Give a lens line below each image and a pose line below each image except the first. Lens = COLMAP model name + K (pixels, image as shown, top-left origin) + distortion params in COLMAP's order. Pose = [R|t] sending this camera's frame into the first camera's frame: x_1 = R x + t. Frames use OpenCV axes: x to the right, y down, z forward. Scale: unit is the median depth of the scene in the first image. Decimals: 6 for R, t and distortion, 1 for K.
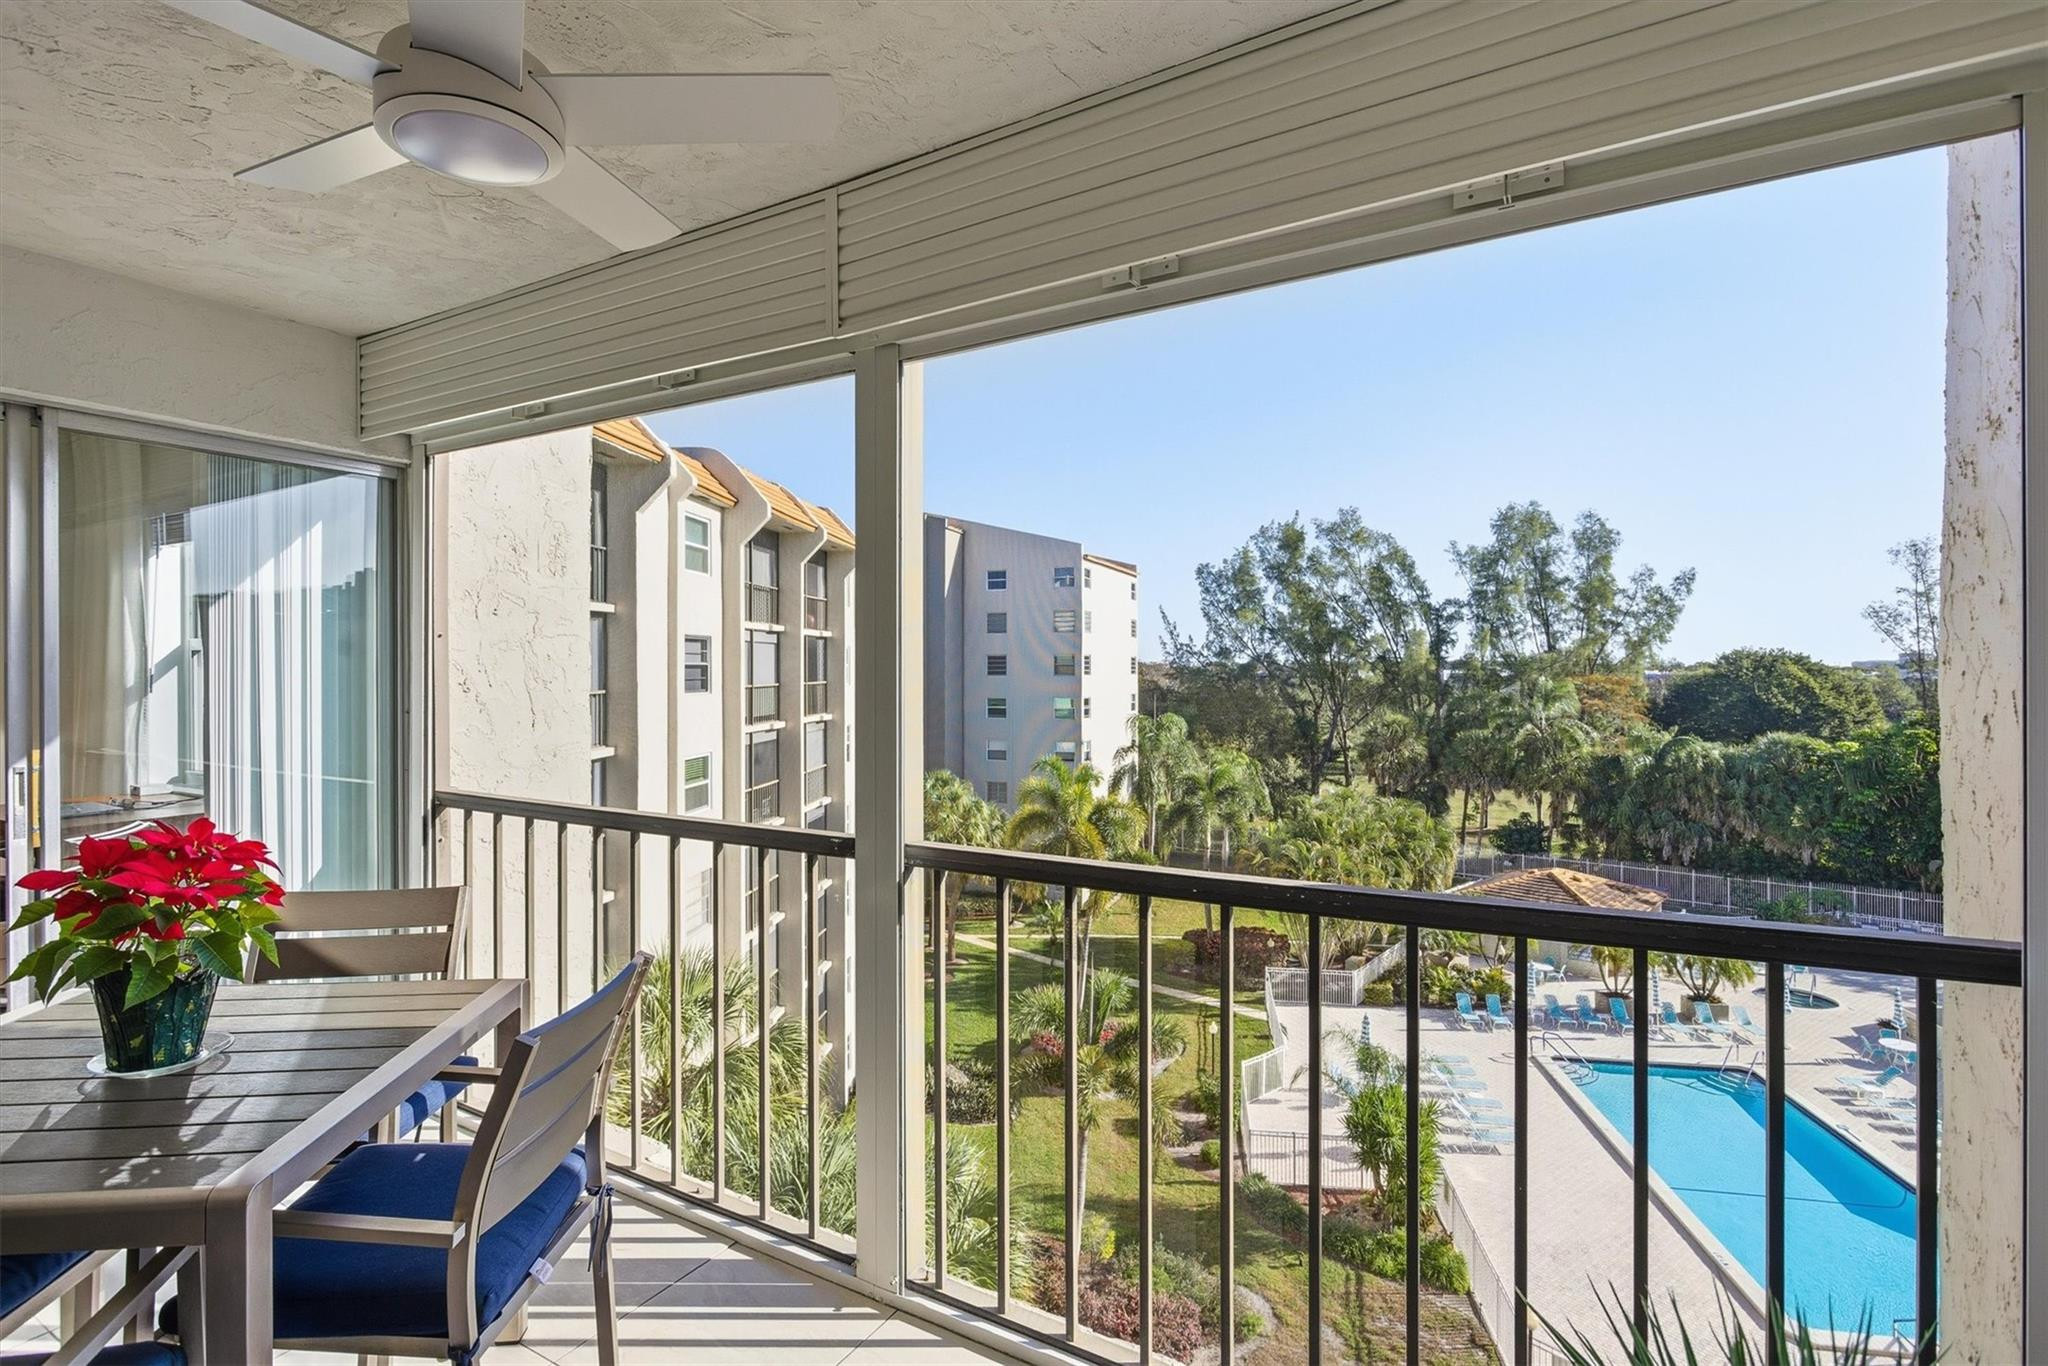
lens RADIAL K [[973.6, 0, 1007.6], [0, 973.6, 665.3], [0, 0, 1]] dist [-0.011729, 0.002878]
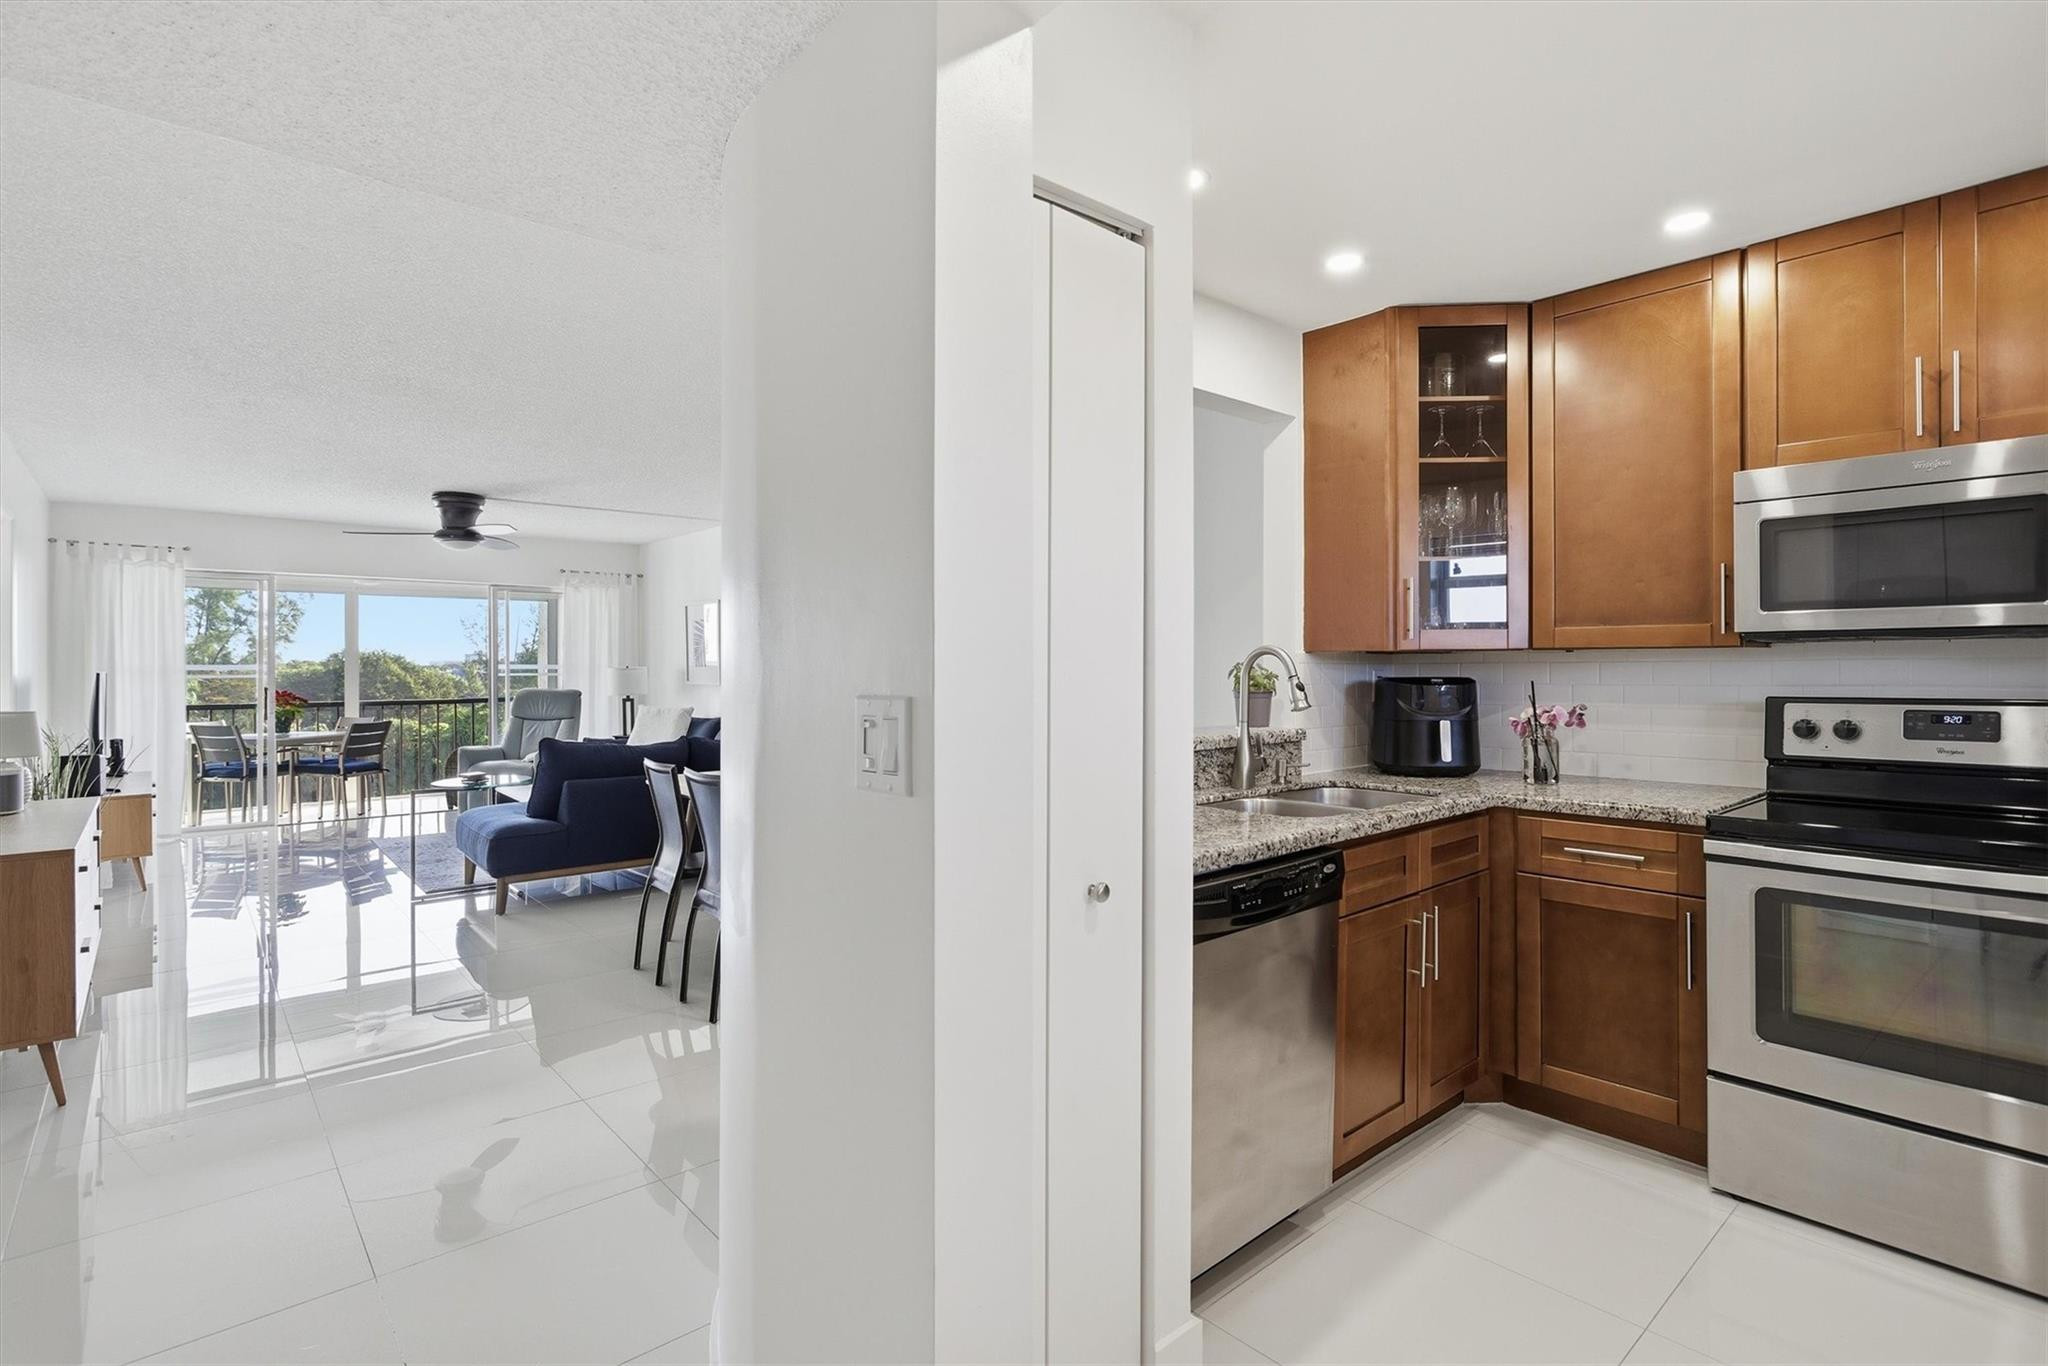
lens RADIAL K [[973.6, 0, 1019.6], [0, 973.6, 672.6], [0, 0, 1]] dist [-0.011729, 0.002878]
pose [[0.302756, -0.003940, 0.953060, -0.140627], [-0.005017, 0.999971, 0.005727, 0.000139], [-0.953055, -0.006515, 0.302727, -0.138319]]
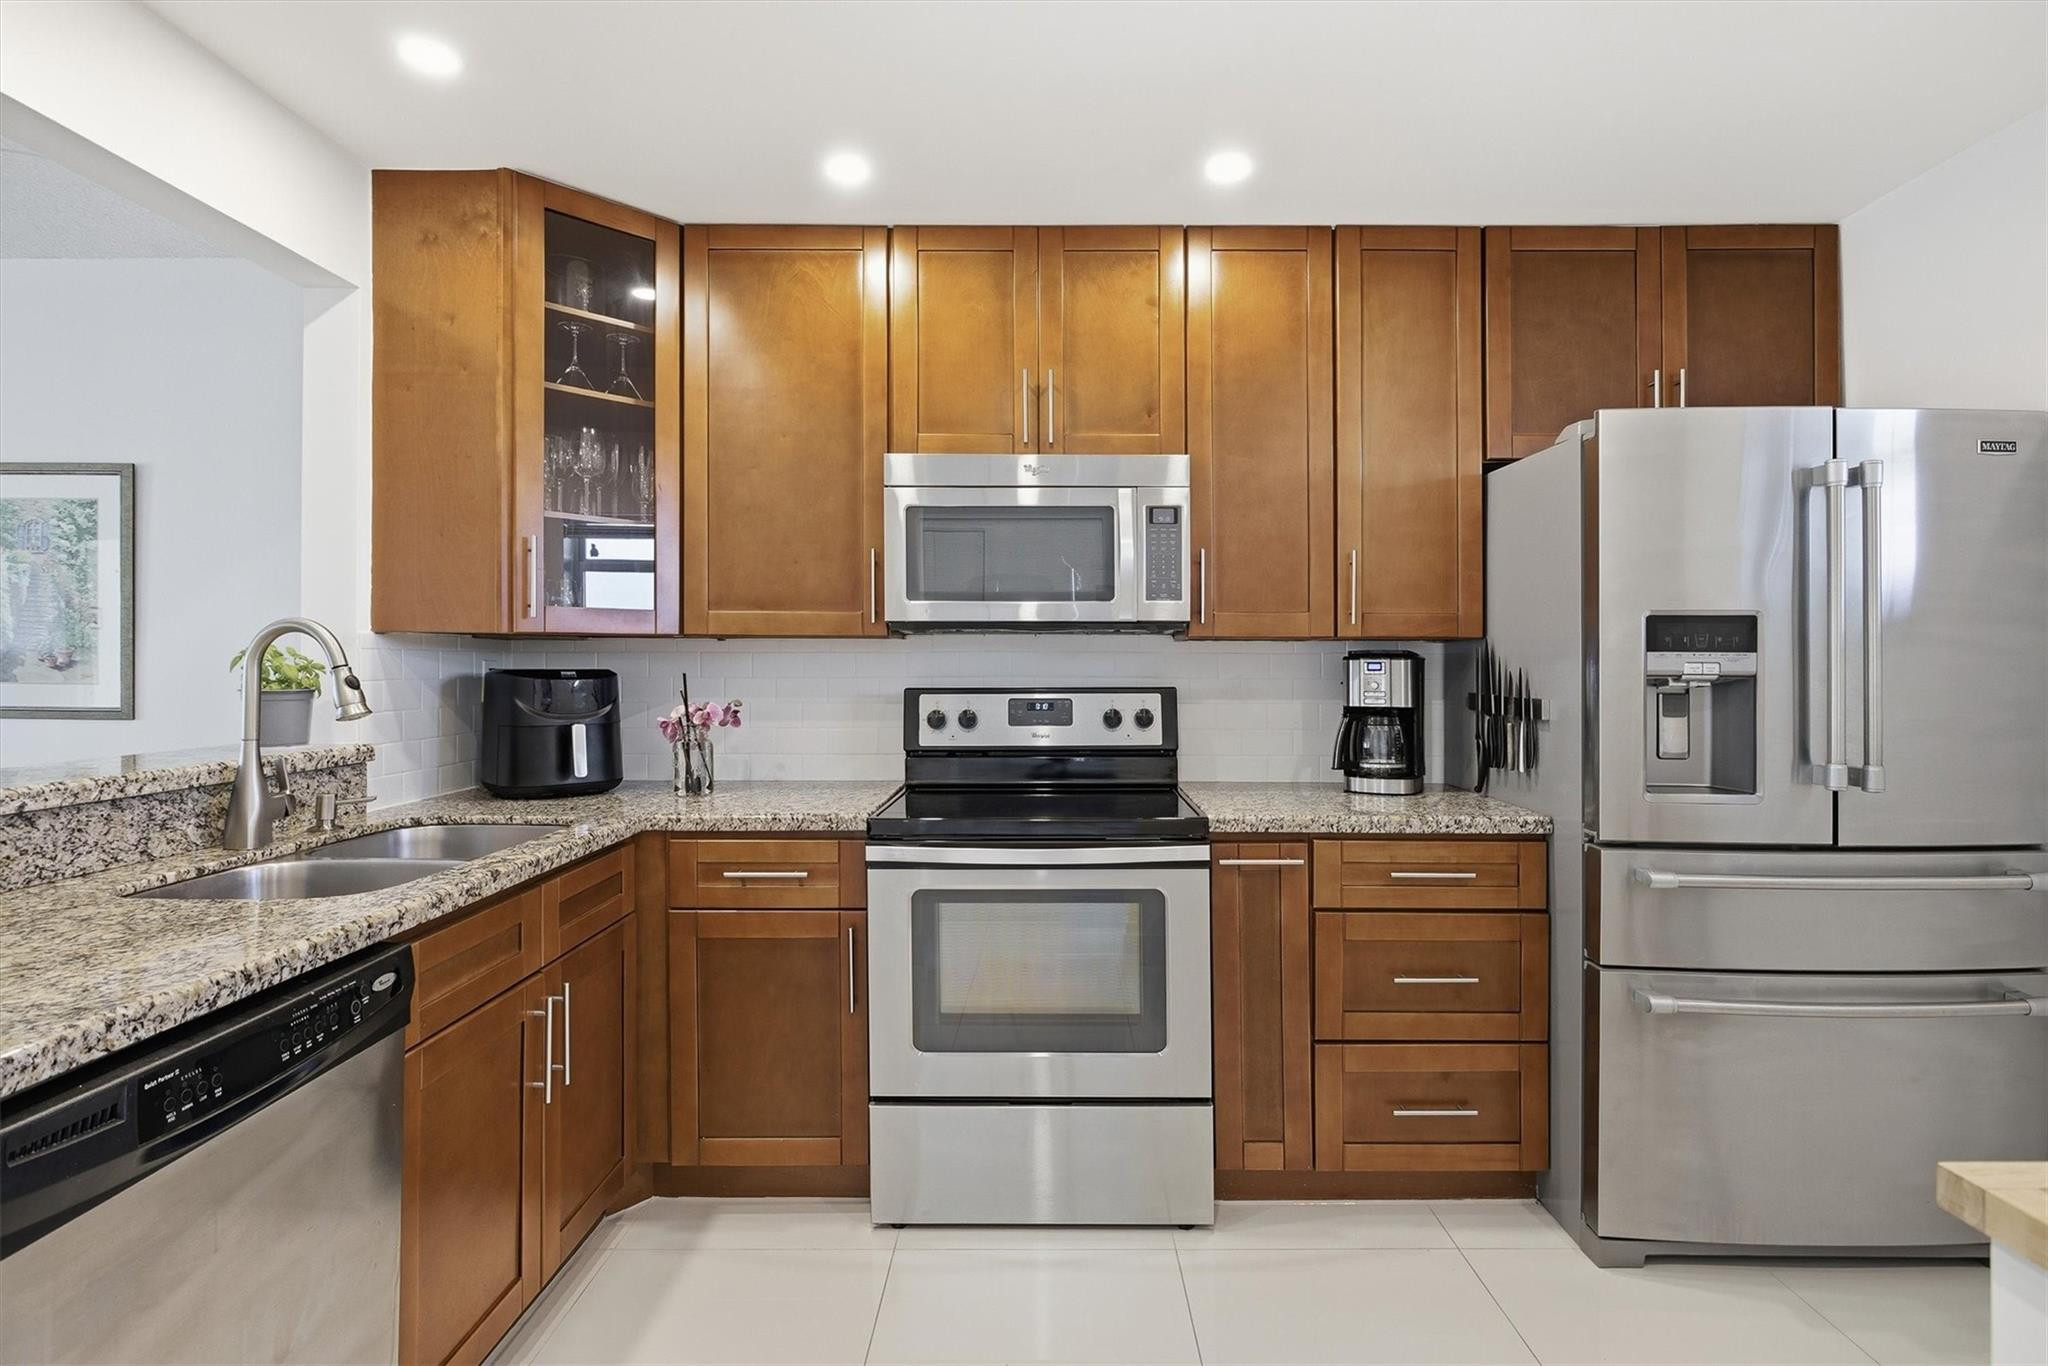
lens RADIAL K [[973.6, 0, 1027.6], [0, 973.6, 669.7], [0, 0, 1]] dist [-0.011729, 0.002878]
pose [[-0.510765, -0.002426, 0.859717, -0.126561], [-0.006944, 0.999975, -0.001304, 0.000586], [-0.859692, -0.006636, -0.510770, -0.139920]]
